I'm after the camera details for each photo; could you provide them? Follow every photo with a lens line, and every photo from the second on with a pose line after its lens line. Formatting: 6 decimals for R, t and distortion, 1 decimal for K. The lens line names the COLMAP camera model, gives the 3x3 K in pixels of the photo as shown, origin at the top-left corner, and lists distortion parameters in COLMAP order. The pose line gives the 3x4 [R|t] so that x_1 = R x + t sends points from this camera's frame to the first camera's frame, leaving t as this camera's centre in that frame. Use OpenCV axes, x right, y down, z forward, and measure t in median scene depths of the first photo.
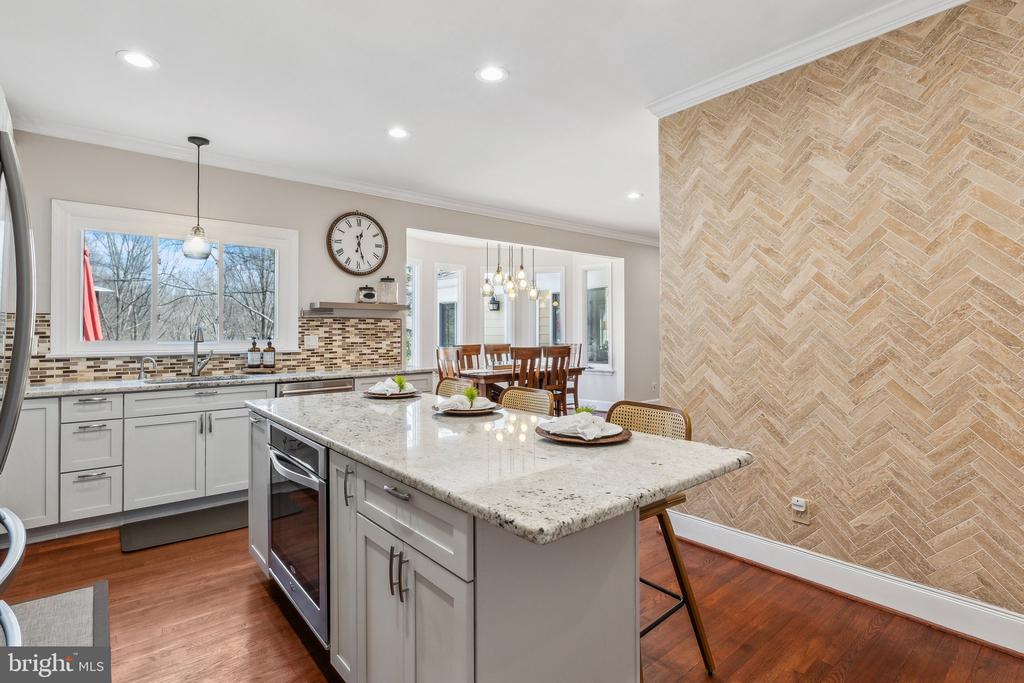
lens RADIAL K [[491.0, 0, 514.0], [0, 491.0, 328.1], [0, 0, 1]] dist [-0.010387, 0.001145]
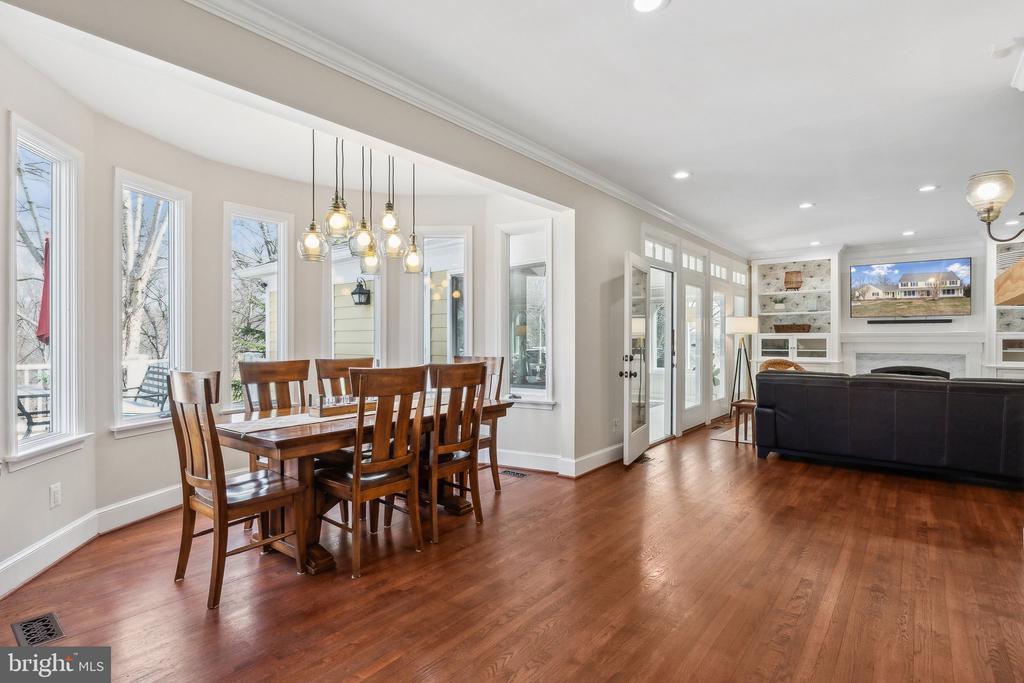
lens RADIAL K [[507.1, 0, 510.1], [0, 507.1, 339.3], [0, 0, 1]] dist [-0.012564, -0.001941]
pose [[0.981964, 0.001071, 0.189065, 0.055366], [-0.001956, 0.999988, 0.004495, 0.013417], [-0.189058, -0.004784, 0.981954, 0.660685]]
